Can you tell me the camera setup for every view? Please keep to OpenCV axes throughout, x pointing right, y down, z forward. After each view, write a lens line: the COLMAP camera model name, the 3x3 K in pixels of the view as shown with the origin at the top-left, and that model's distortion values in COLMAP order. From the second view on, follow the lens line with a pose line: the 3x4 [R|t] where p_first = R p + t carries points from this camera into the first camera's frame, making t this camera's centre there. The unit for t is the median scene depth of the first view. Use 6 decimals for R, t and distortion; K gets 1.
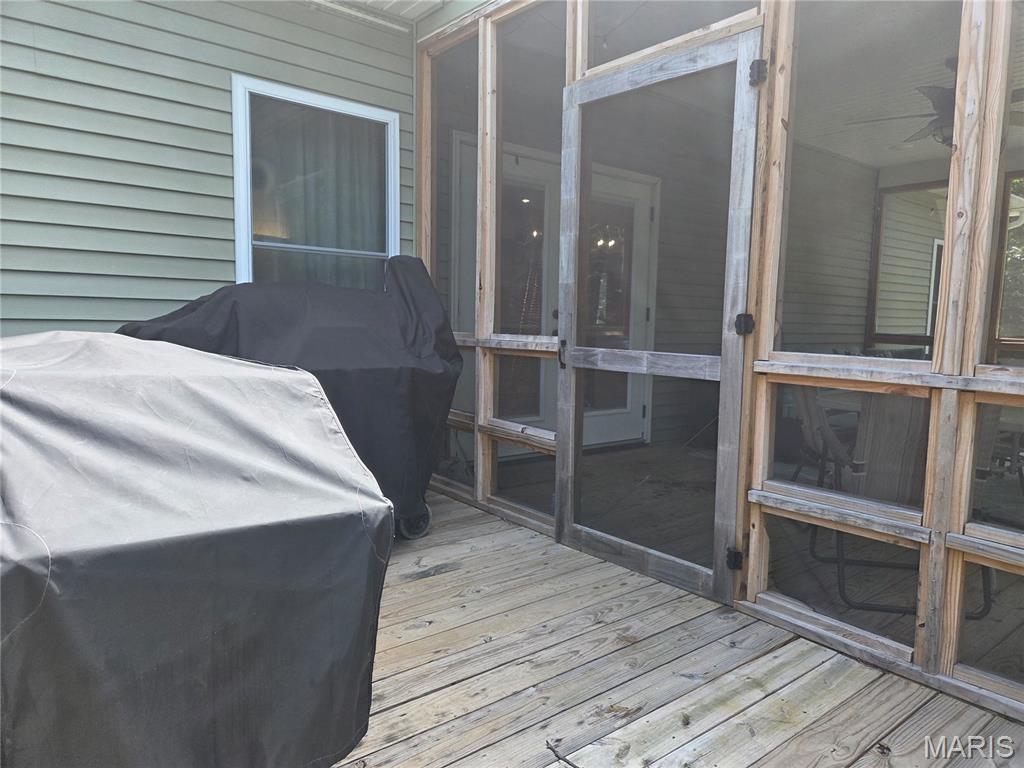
lens RADIAL K [[670.2, 0, 494.7], [0, 670.2, 377.6], [0, 0, 1]] dist [0.017918, -0.021293]
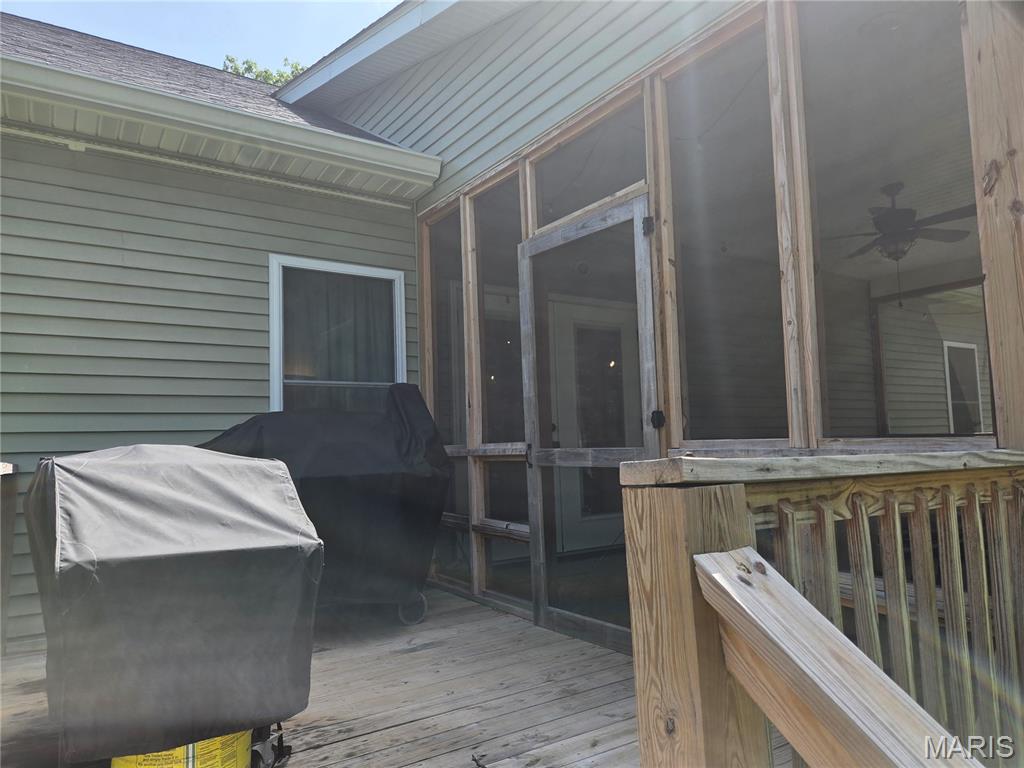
lens RADIAL K [[670.2, 0, 494.7], [0, 670.2, 377.6], [0, 0, 1]] dist [0.017918, -0.021293]
pose [[0.994277, -0.062572, -0.086595, 0.166881], [0.044830, 0.980085, -0.193453, 0.061452], [0.096976, 0.188464, 0.977281, -0.209776]]
